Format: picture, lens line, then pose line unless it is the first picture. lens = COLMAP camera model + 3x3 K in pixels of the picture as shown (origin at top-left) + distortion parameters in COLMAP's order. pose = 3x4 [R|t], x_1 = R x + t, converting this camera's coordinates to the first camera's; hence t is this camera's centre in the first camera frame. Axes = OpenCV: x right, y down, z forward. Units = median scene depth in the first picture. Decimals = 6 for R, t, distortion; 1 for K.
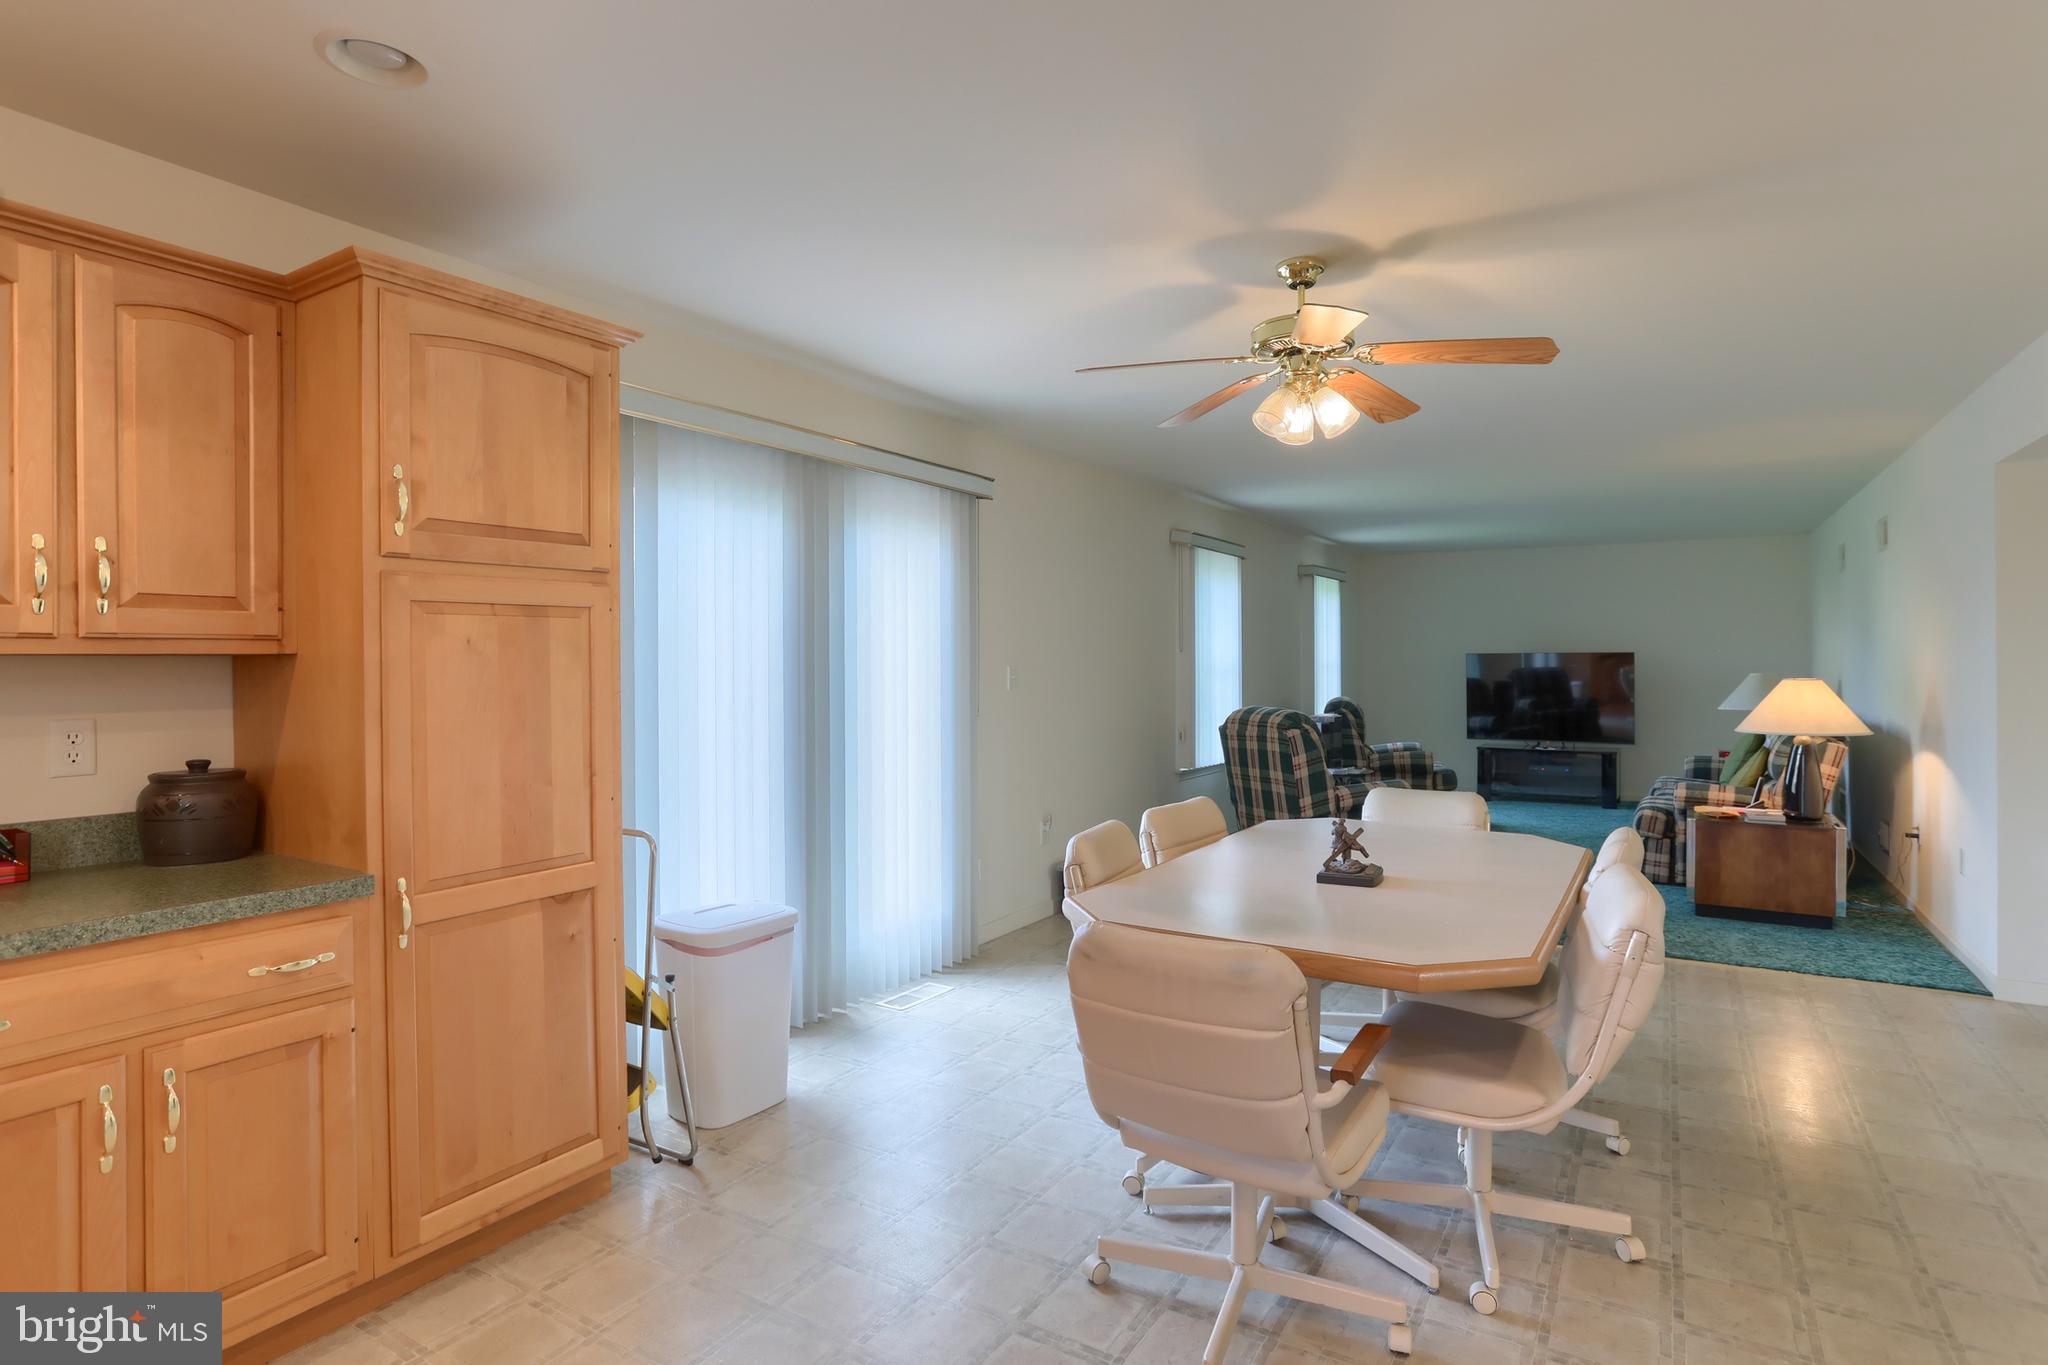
lens RADIAL K [[1076.2, 0, 1024.6], [0, 1076.2, 648.3], [0, 0, 1]] dist [-0.077448, 0.057323]
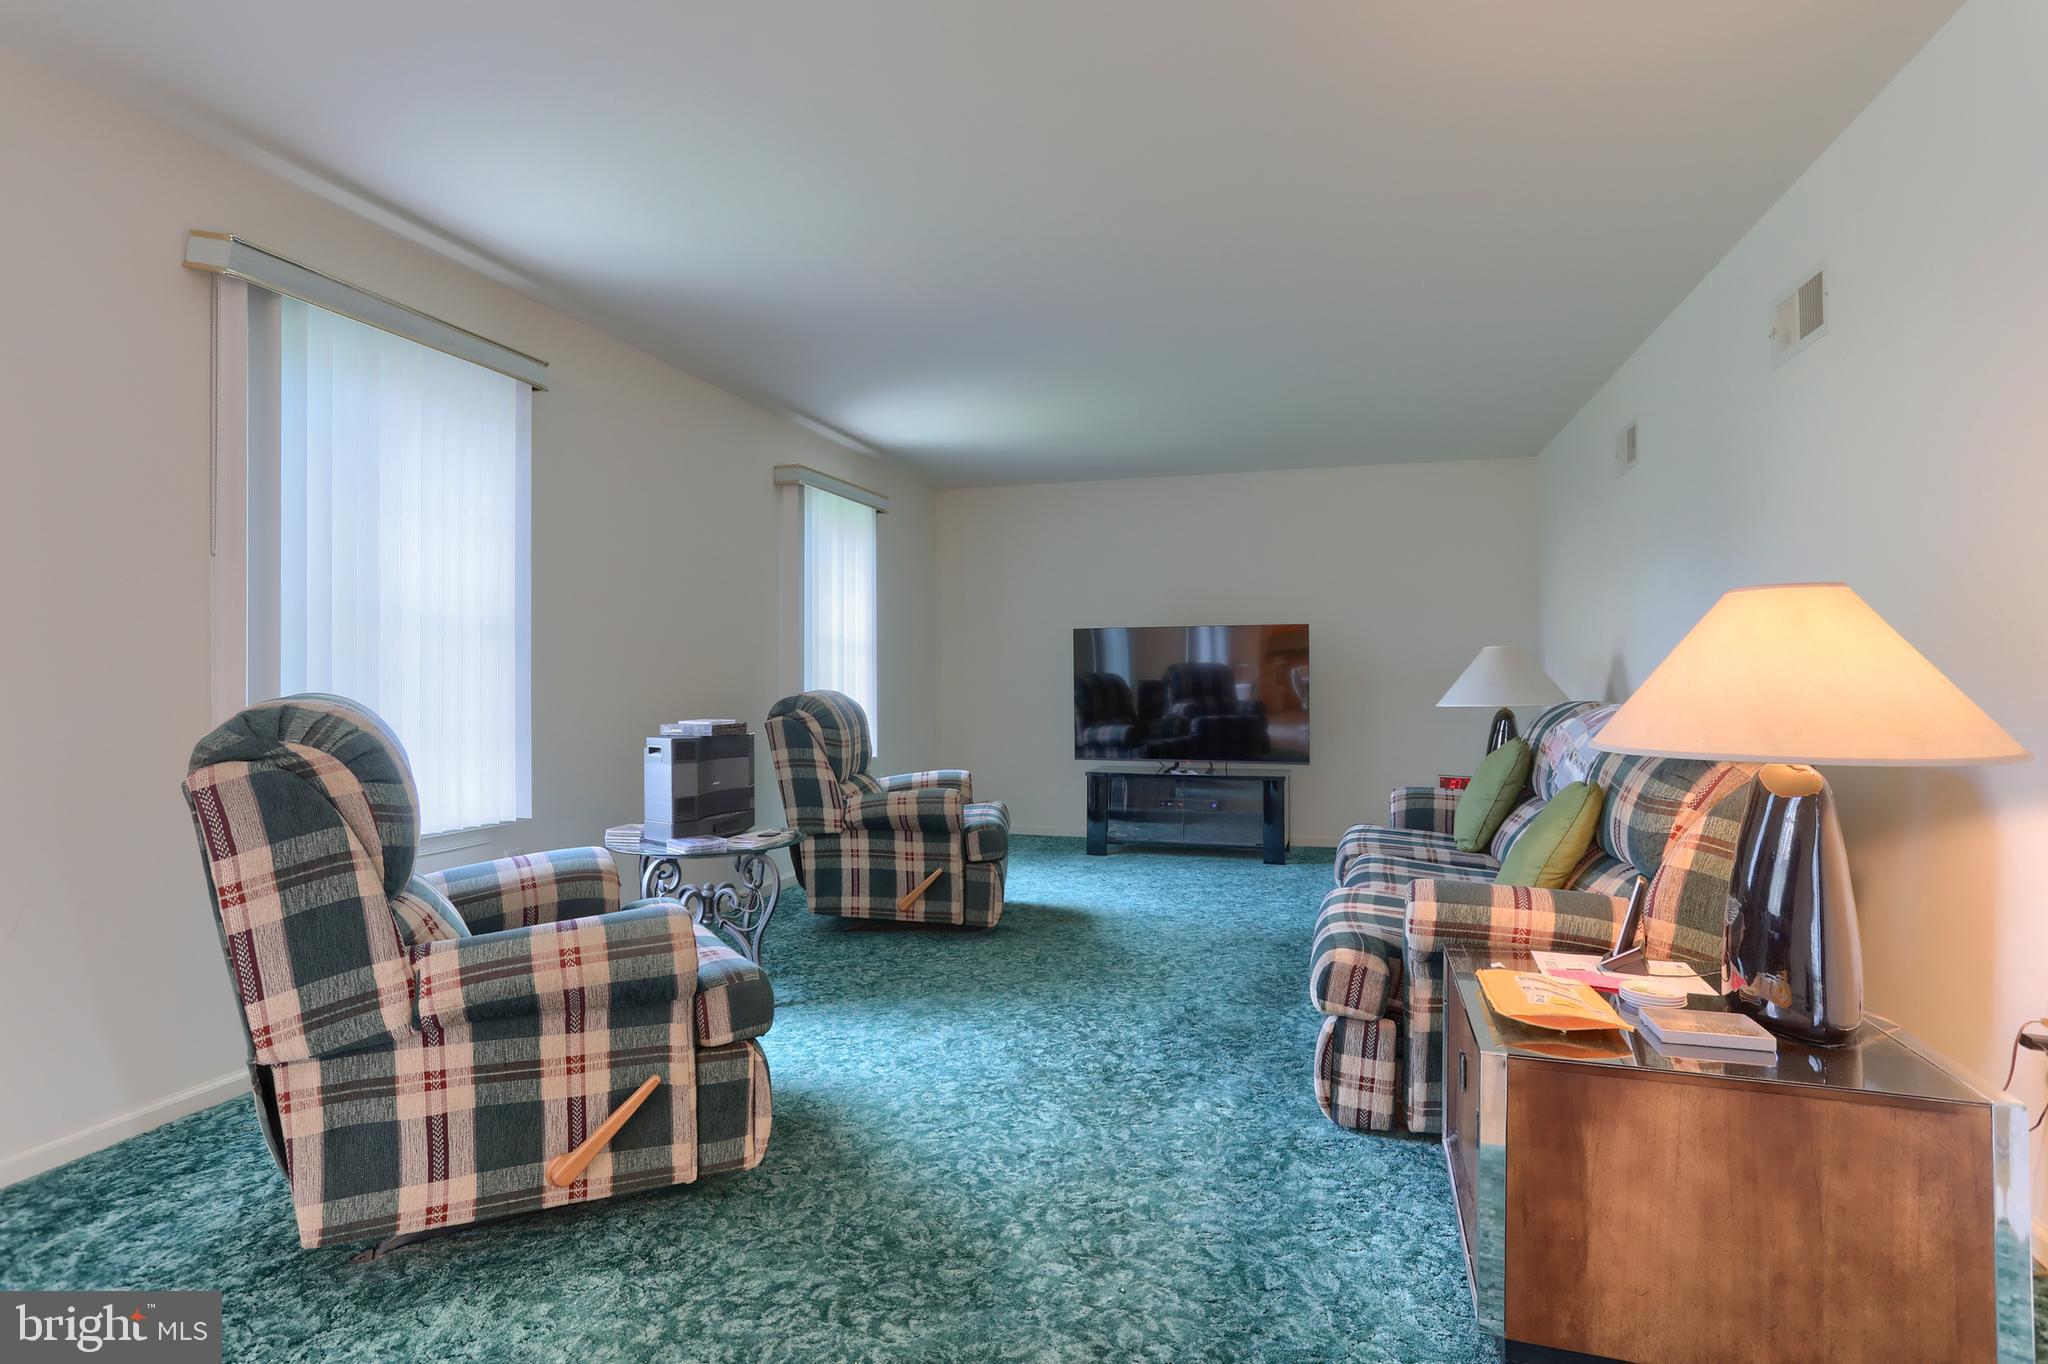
lens RADIAL K [[1021.6, 0, 1031.6], [0, 1021.6, 671.0], [0, 0, 1]] dist [-0.012269, 0.000264]
pose [[0.966314, 0.001672, 0.257360, 0.297365], [-0.002311, 0.999995, 0.002181, 0.037900], [-0.257355, -0.002702, 0.966313, 0.517910]]
